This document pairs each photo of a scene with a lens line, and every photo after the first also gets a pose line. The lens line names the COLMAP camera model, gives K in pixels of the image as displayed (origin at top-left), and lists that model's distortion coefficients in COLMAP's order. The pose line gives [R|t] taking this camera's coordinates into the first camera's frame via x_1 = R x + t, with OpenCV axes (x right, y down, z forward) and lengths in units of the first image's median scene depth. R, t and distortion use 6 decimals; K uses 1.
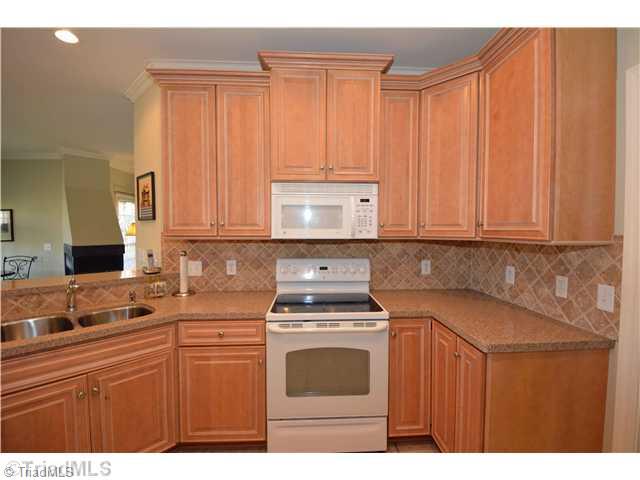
lens RADIAL K [[280.5, 0, 320.0], [0, 280.5, 240.0], [0, 0, 1]] dist [-0.001304, -0.000554]
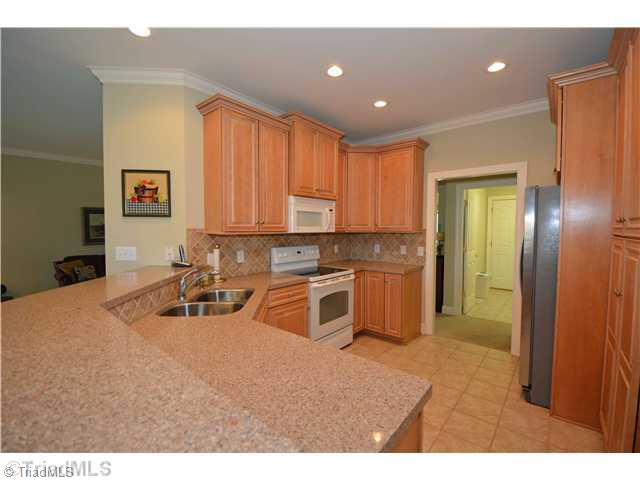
lens RADIAL K [[280.5, 0, 320.0], [0, 280.5, 240.0], [0, 0, 1]] dist [-0.001304, -0.000554]
pose [[0.687582, -0.030987, 0.725445, -1.143253], [0.022389, 0.999519, 0.021473, 0.004551], [-0.725761, 0.001478, 0.687945, -0.145511]]
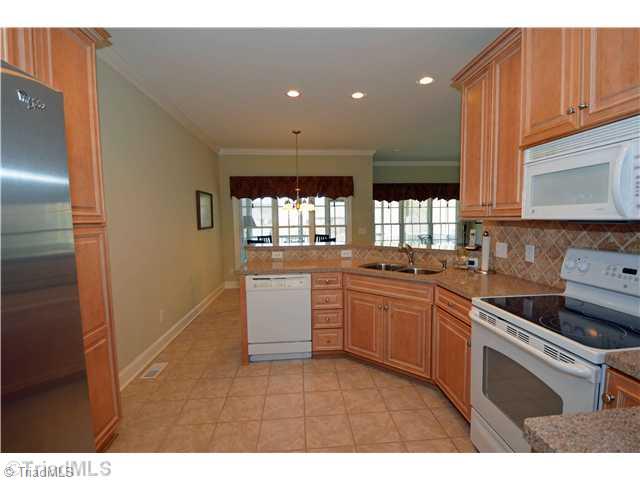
lens RADIAL K [[303.7, 0, 320.0], [0, 303.7, 240.0], [0, 0, 1]] dist [-0.000975, -0.000210]
pose [[0.025379, 0.068102, -0.997356, 0.700510], [-0.022804, 0.997457, 0.067529, 0.009517], [0.999418, 0.021030, 0.026868, 0.378477]]
